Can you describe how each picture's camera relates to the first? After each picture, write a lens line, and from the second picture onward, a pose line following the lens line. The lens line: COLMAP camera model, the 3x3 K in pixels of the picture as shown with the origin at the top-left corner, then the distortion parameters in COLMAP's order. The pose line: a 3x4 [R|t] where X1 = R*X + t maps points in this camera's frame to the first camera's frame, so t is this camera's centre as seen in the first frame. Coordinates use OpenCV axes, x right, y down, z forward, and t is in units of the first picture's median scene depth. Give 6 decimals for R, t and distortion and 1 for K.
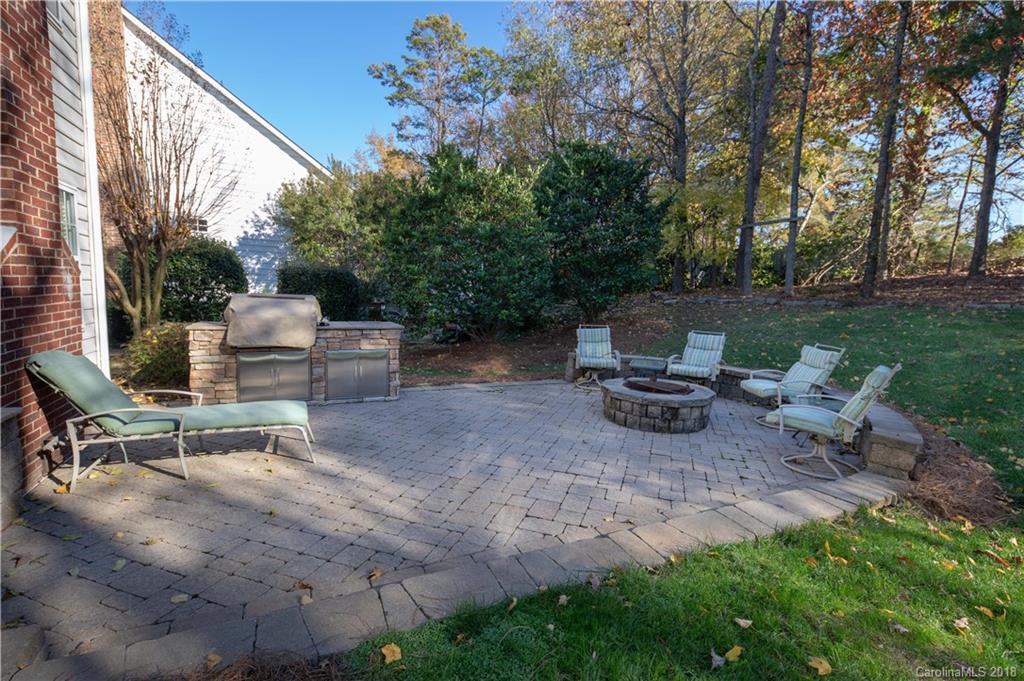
lens RADIAL K [[430.3, 0, 510.5], [0, 430.3, 334.9], [0, 0, 1]] dist [0.004611, 0.000075]
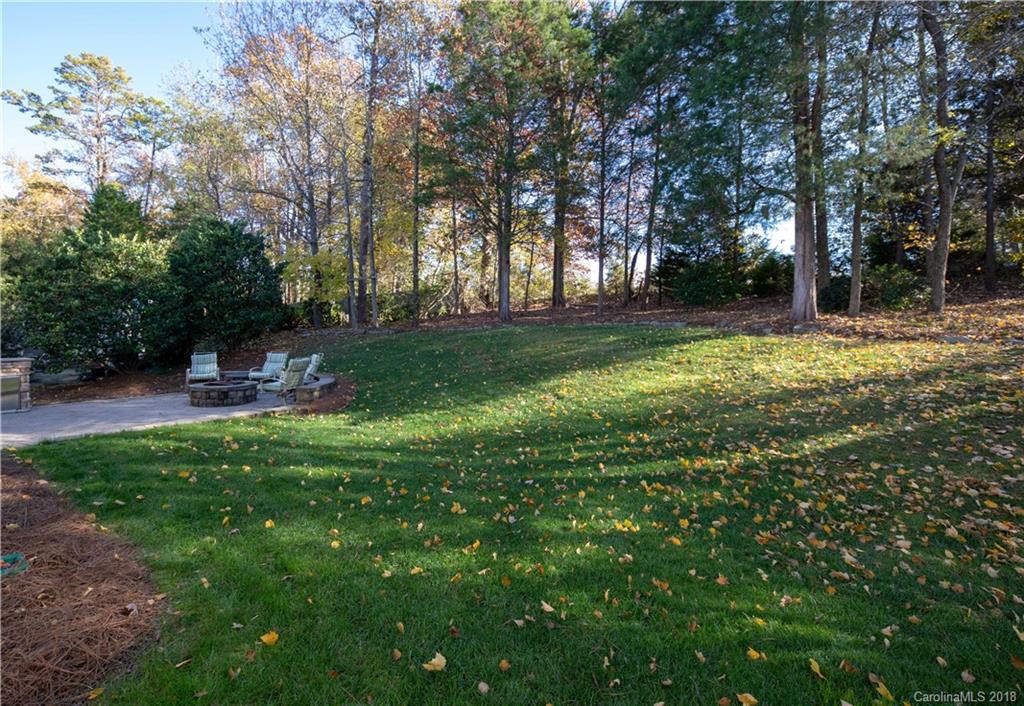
lens RADIAL K [[477.7, 0, 511.6], [0, 477.7, 327.4], [0, 0, 1]] dist [0.000123, -0.005693]
pose [[0.876033, -0.040102, 0.480582, 0.242295], [0.078673, 0.995071, -0.060376, 0.055991], [-0.475791, 0.090700, 0.874869, -0.717688]]
